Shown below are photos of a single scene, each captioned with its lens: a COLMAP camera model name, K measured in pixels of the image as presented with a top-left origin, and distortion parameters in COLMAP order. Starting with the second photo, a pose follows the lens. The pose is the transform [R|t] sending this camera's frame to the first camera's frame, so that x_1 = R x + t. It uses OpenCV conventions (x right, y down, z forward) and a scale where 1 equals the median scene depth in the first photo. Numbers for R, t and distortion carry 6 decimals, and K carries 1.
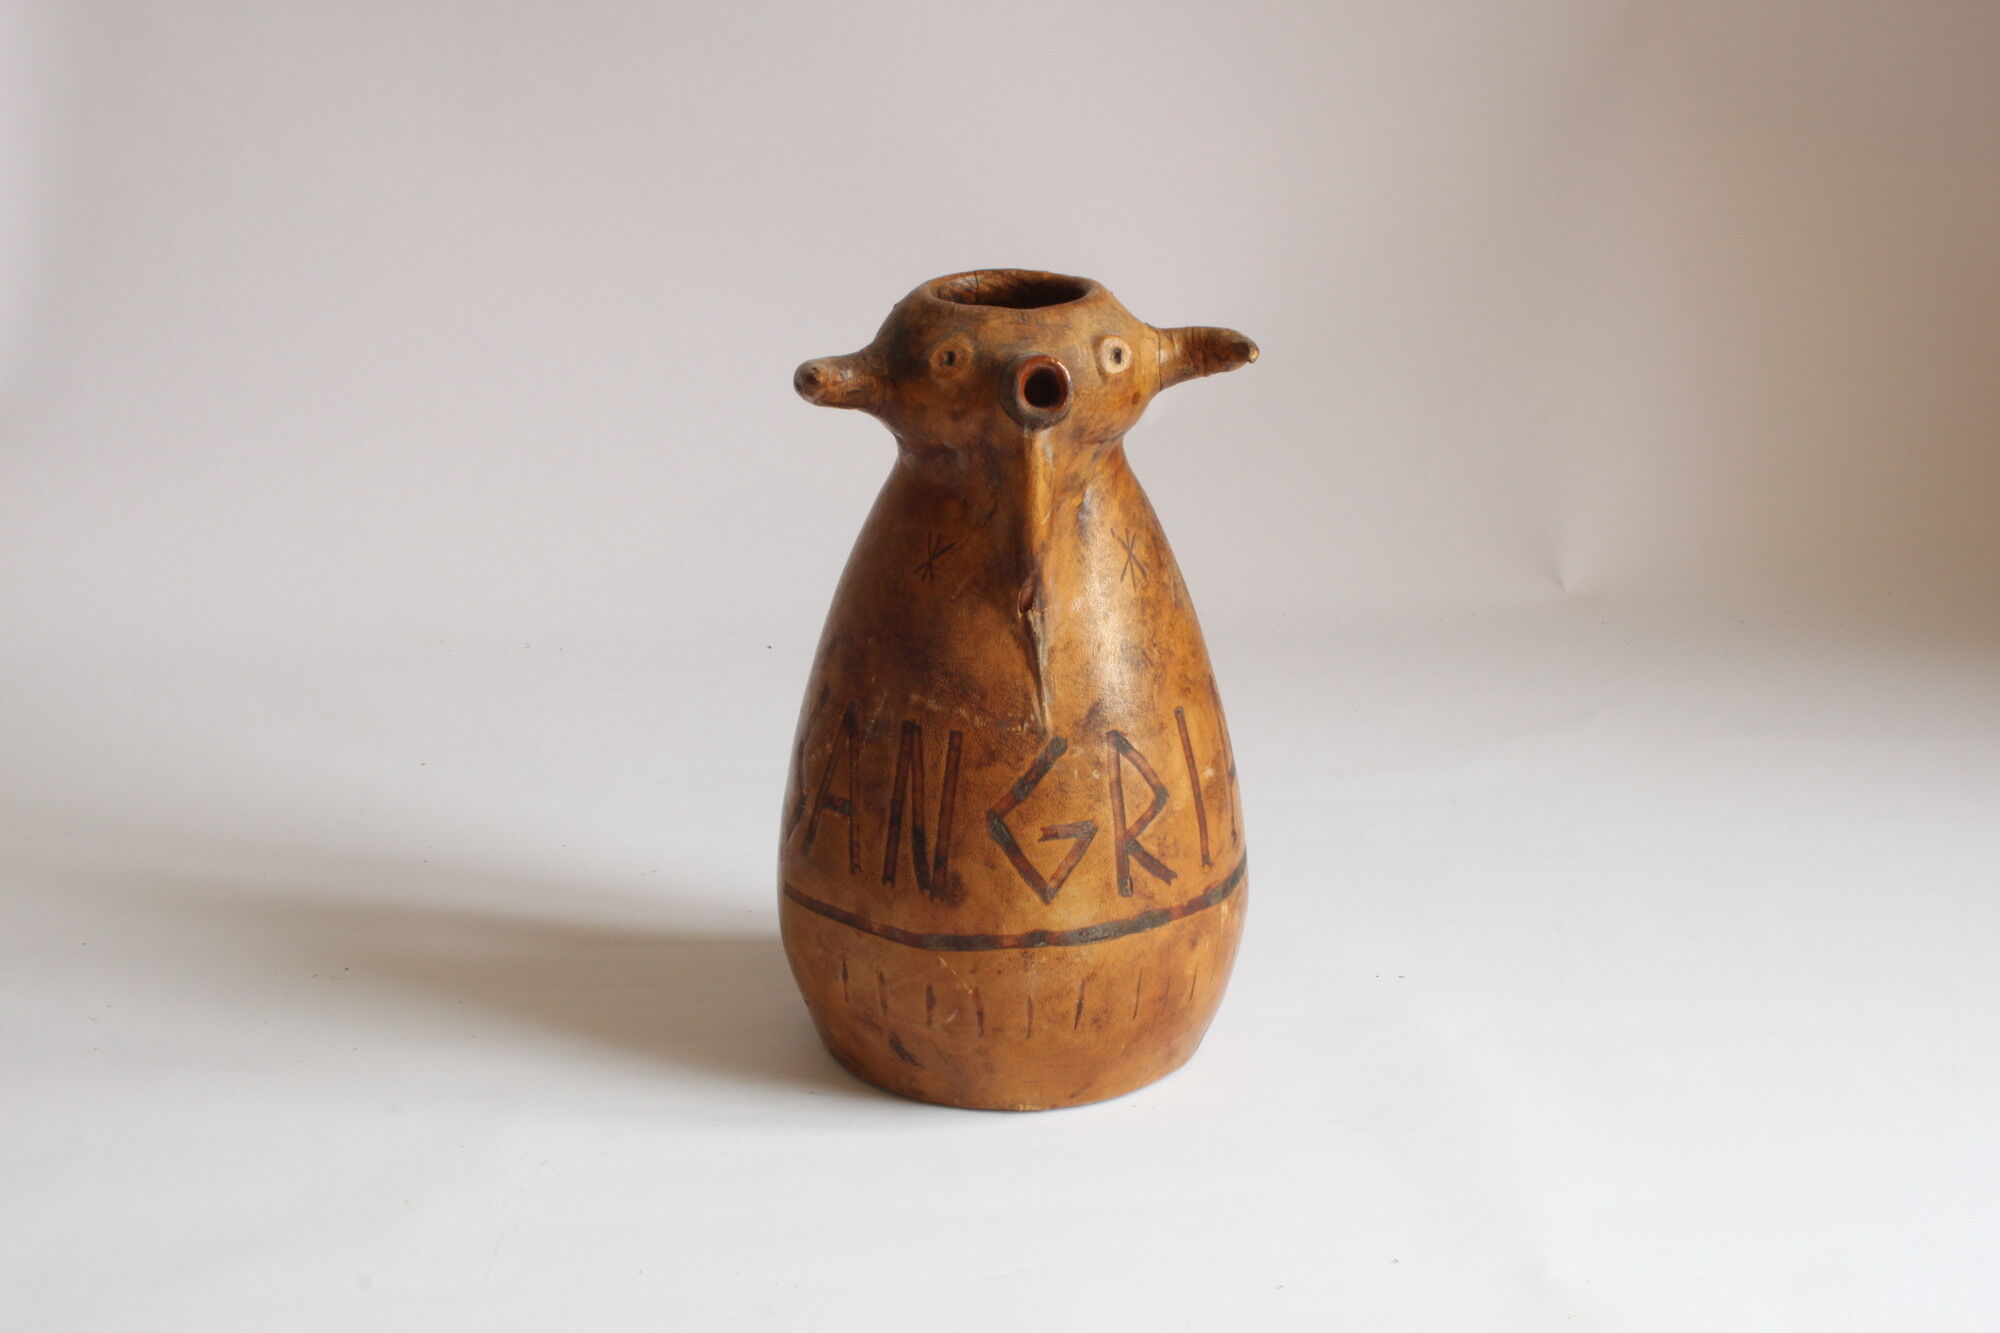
lens RADIAL K [[3320.4, 0, 1008.1], [0, 3320.4, 657.7], [0, 0, 1]] dist [-0.067358, 0.000000]
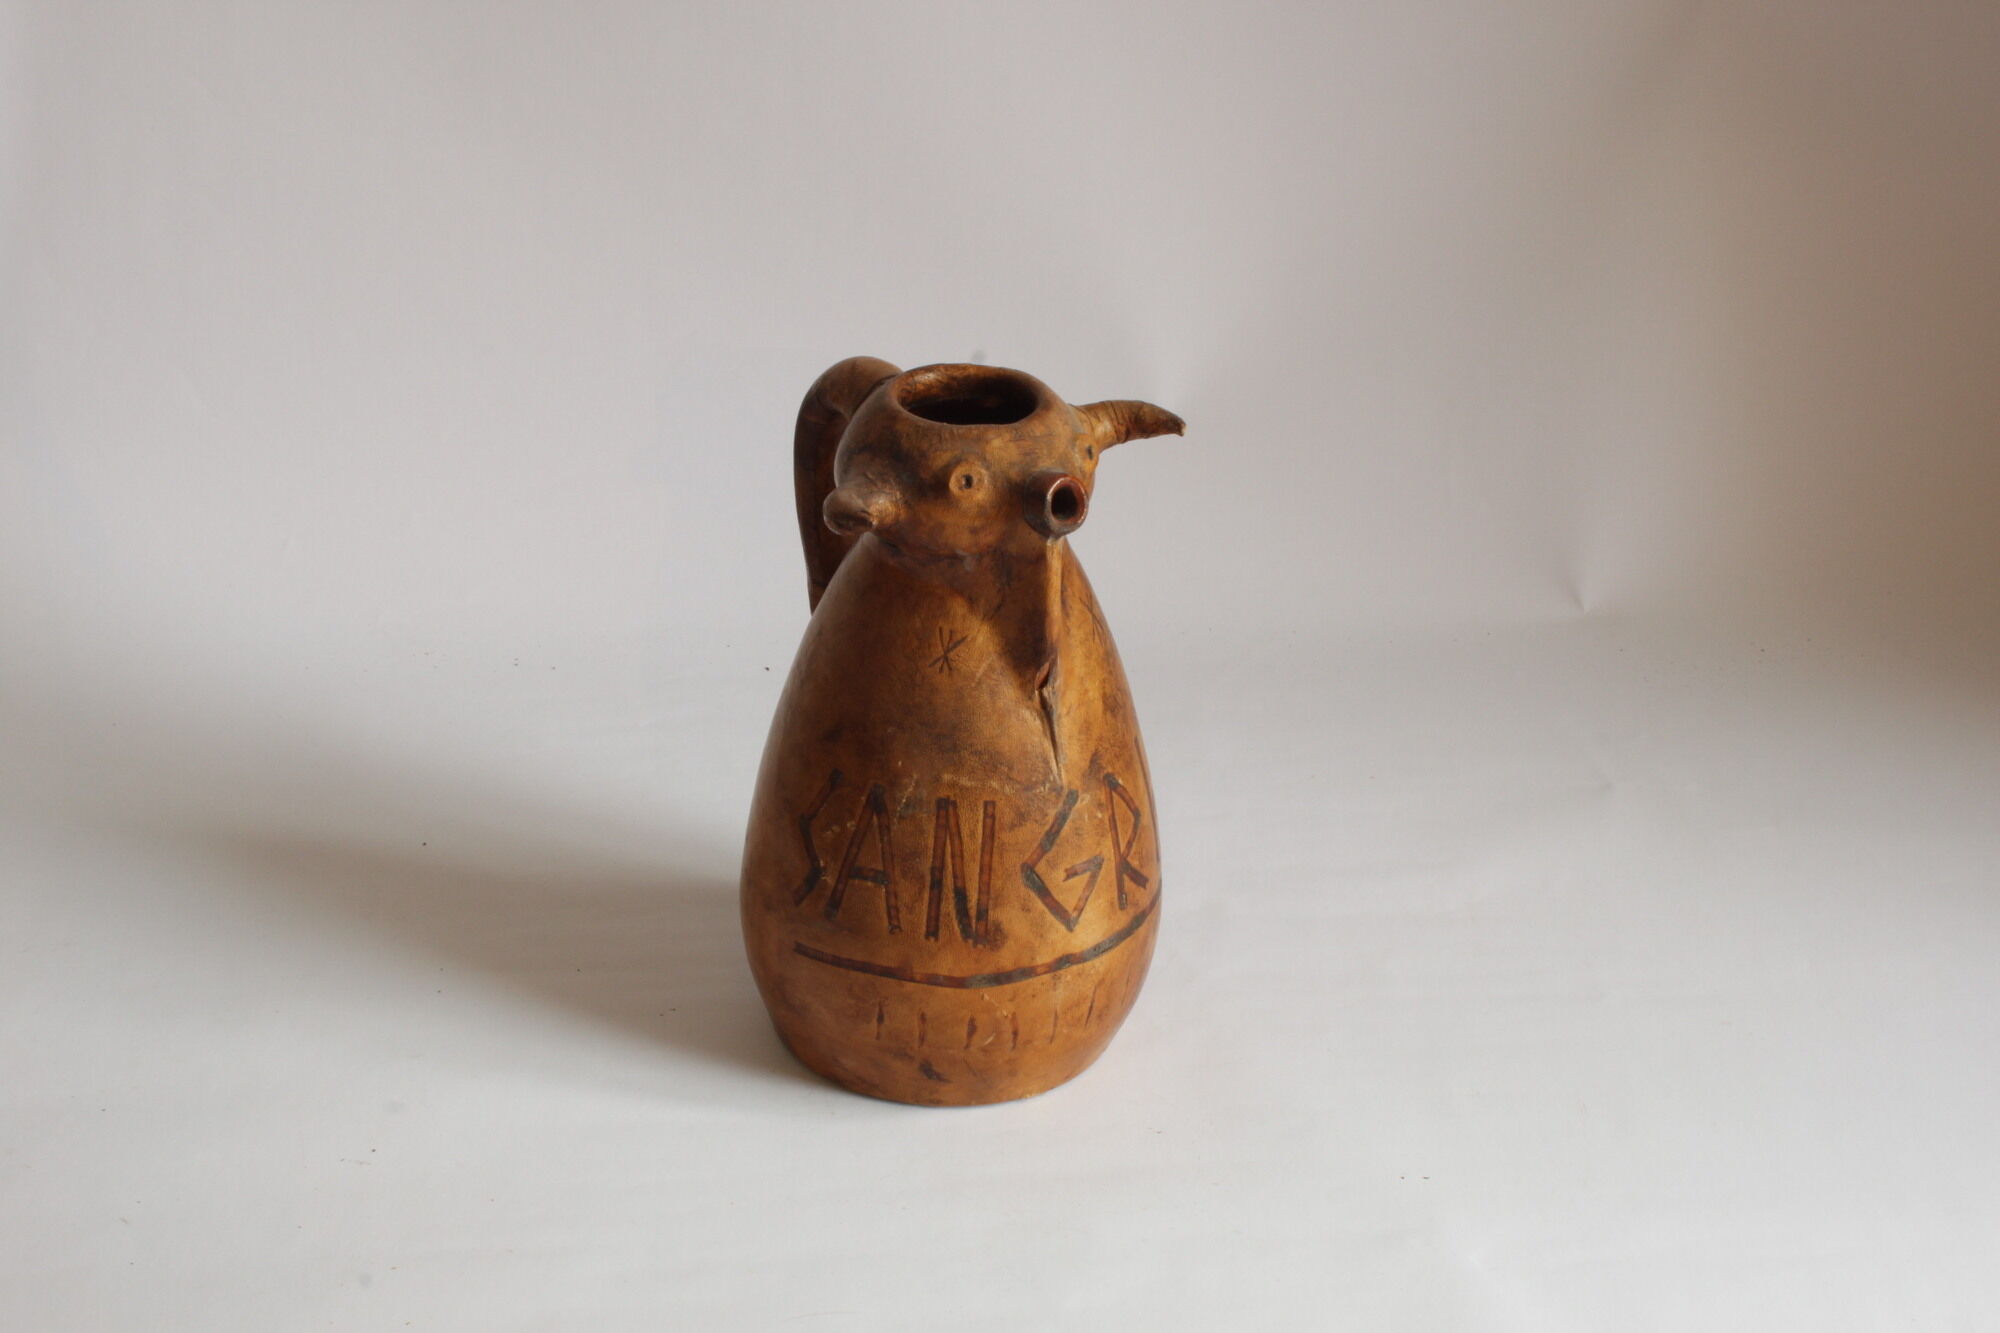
lens RADIAL K [[3635.4, 0, 998.9], [0, 3635.4, 670.8], [0, 0, 1]] dist [-0.068298, 0.000000]
pose [[0.901633, -0.168103, 0.398497, -0.494028], [0.100899, 0.977707, 0.184144, -0.246488], [-0.420568, -0.125823, 0.898494, -0.103110]]
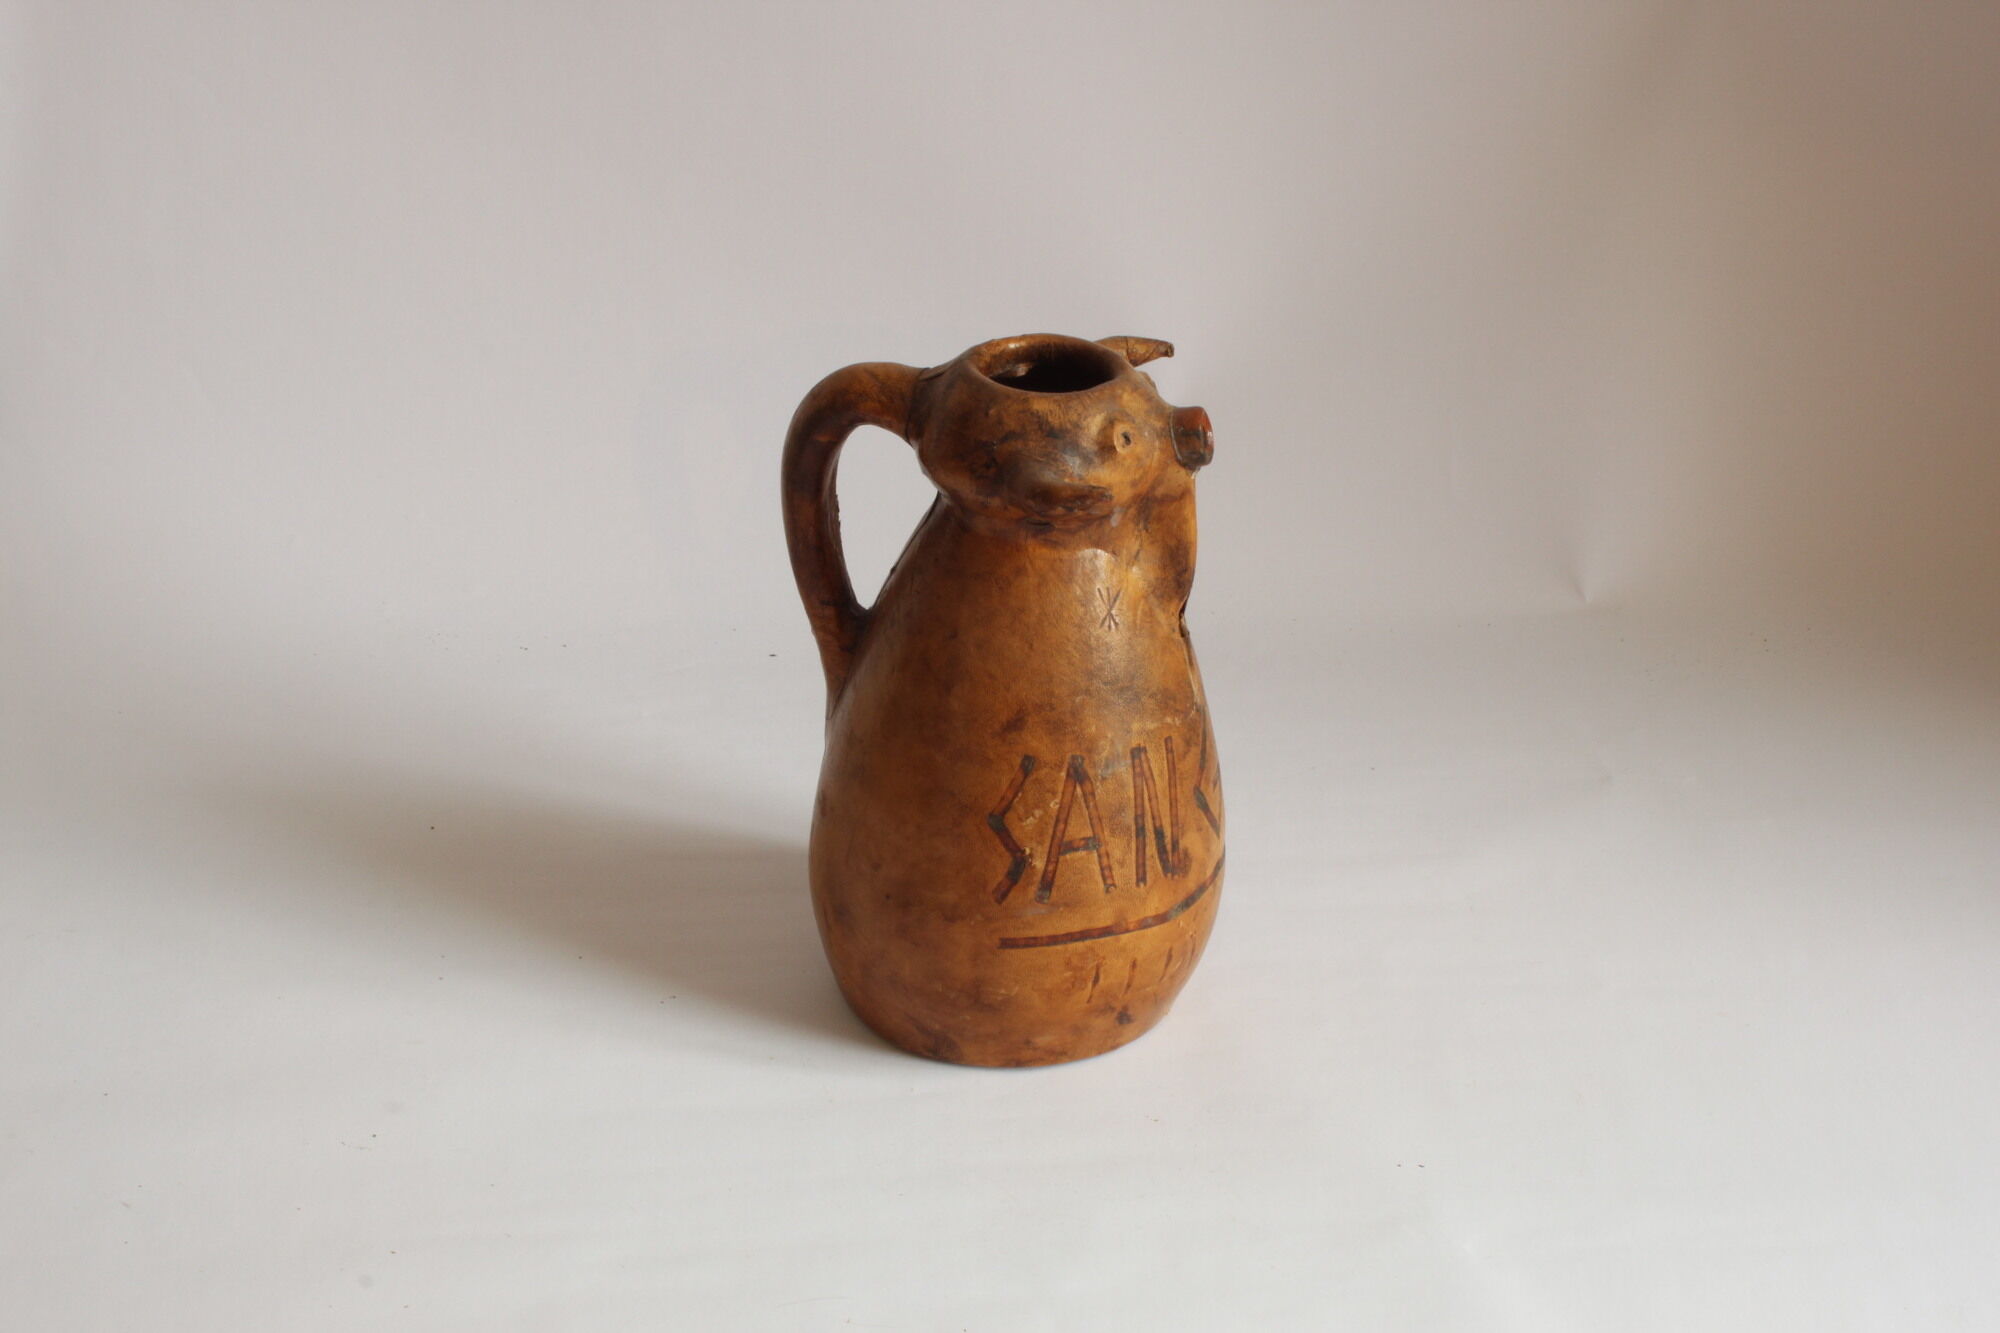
lens RADIAL K [[3635.4, 0, 1011.6], [0, 3635.4, 675.2], [0, 0, 1]] dist [-0.068298, 0.000000]
pose [[0.411975, -0.391764, 0.822677, -1.075085], [0.243361, 0.917365, 0.314986, -0.411415], [-0.878096, 0.070441, 0.473272, 0.439582]]
